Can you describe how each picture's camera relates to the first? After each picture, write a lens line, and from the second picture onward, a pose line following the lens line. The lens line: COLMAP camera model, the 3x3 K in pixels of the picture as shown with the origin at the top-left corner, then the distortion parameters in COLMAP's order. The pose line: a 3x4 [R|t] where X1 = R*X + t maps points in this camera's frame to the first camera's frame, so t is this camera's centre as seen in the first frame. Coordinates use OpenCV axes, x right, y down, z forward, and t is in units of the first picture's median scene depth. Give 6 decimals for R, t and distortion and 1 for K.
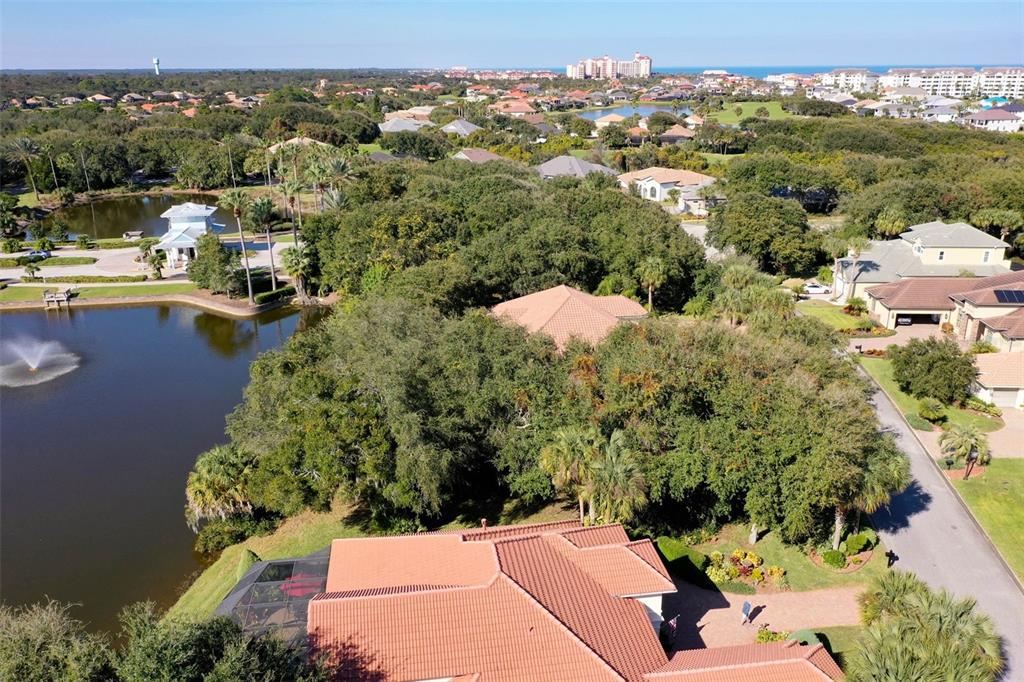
lens RADIAL K [[802.0, 0, 512.8], [0, 802.0, 359.7], [0, 0, 1]] dist [0.004209, 0.003585]
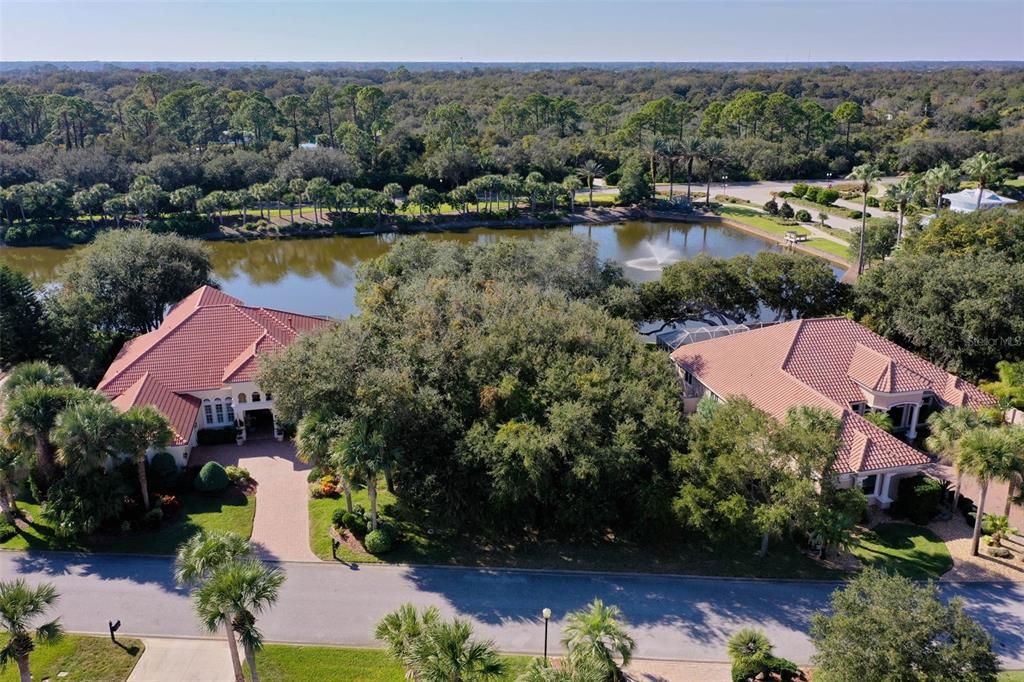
lens RADIAL K [[816.0, 0, 509.5], [0, 816.0, 351.0], [0, 0, 1]] dist [0.008256, 0.002027]
pose [[0.094928, 0.339039, -0.935971, 0.597861], [-0.342130, 0.894056, 0.289157, -0.138892], [0.934845, 0.292774, 0.200866, 0.426413]]
